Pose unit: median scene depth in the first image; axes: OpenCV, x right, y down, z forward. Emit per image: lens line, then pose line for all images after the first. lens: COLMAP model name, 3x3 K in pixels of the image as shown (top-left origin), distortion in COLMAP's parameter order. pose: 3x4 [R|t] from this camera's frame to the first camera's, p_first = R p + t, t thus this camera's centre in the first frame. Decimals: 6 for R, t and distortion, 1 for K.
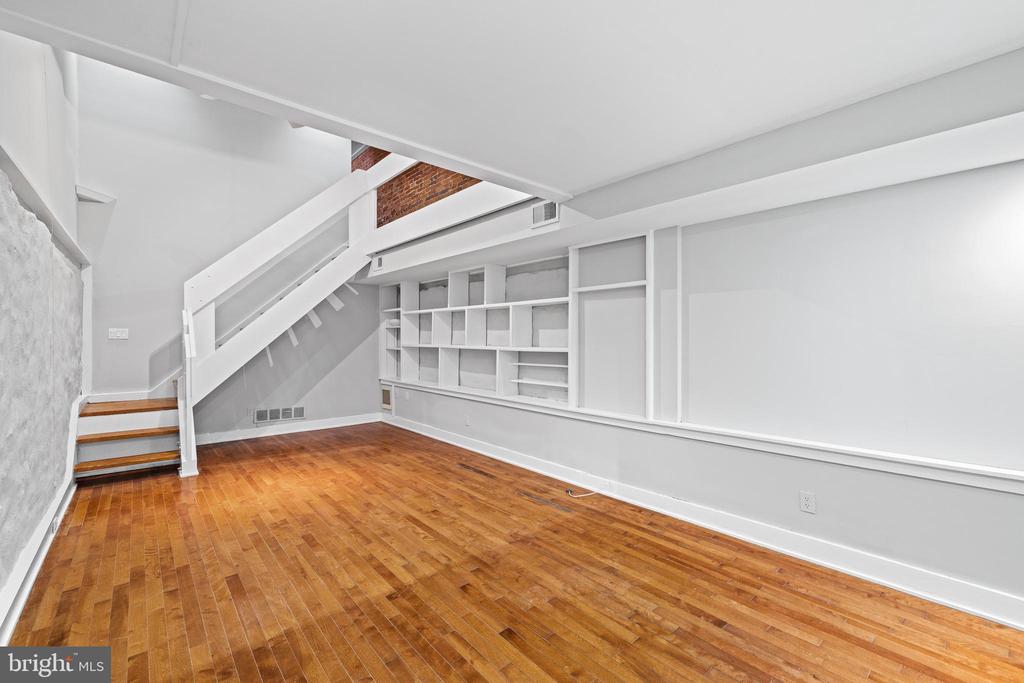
lens RADIAL K [[431.6, 0, 509.6], [0, 431.6, 343.1], [0, 0, 1]] dist [-0.000027, 0.000951]
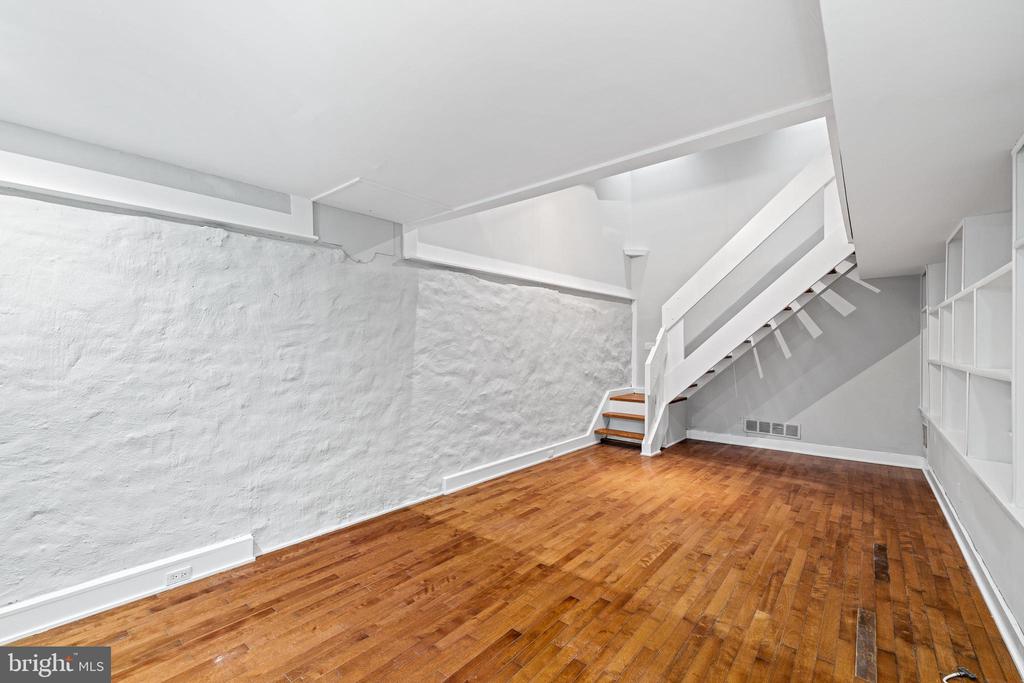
lens RADIAL K [[431.6, 0, 506.1], [0, 431.6, 346.6], [0, 0, 1]] dist [-0.000027, 0.000951]
pose [[0.154010, -0.004870, -0.988057, 0.597099], [-0.013172, 0.999889, -0.006981, -0.006657], [0.987982, 0.014090, 0.153929, 0.474466]]
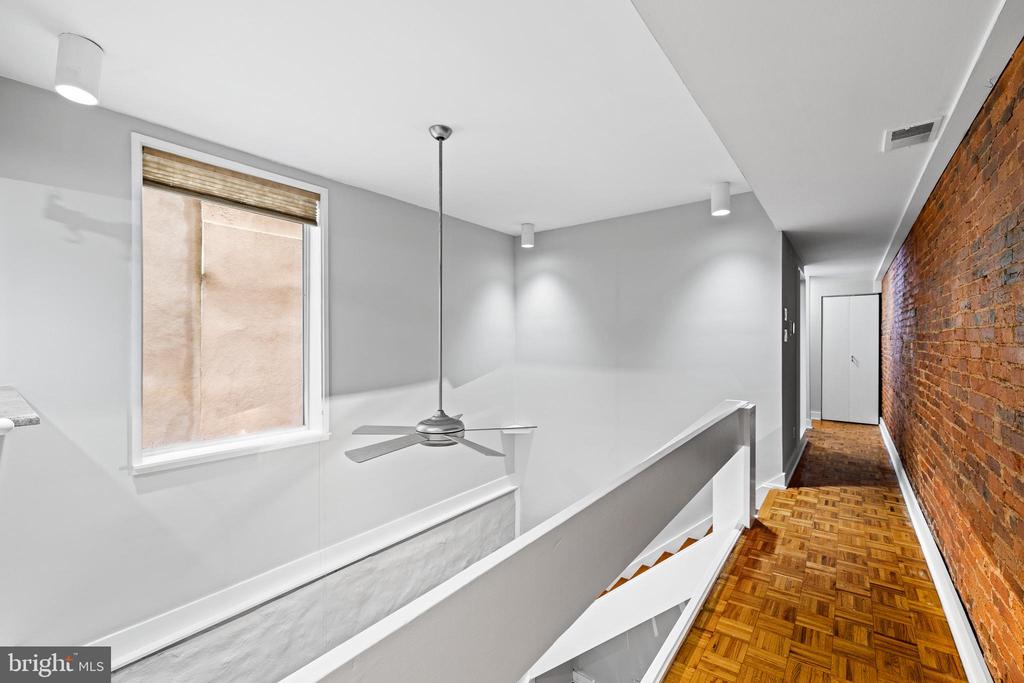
lens RADIAL K [[431.6, 0, 506.5], [0, 431.6, 336.9], [0, 0, 1]] dist [-0.000027, 0.000951]
pose [[0.179664, -0.001831, -0.983726, 0.264827], [-0.012438, 0.999914, -0.004132, -0.836418], [0.983649, 0.012978, 0.179626, 1.060380]]
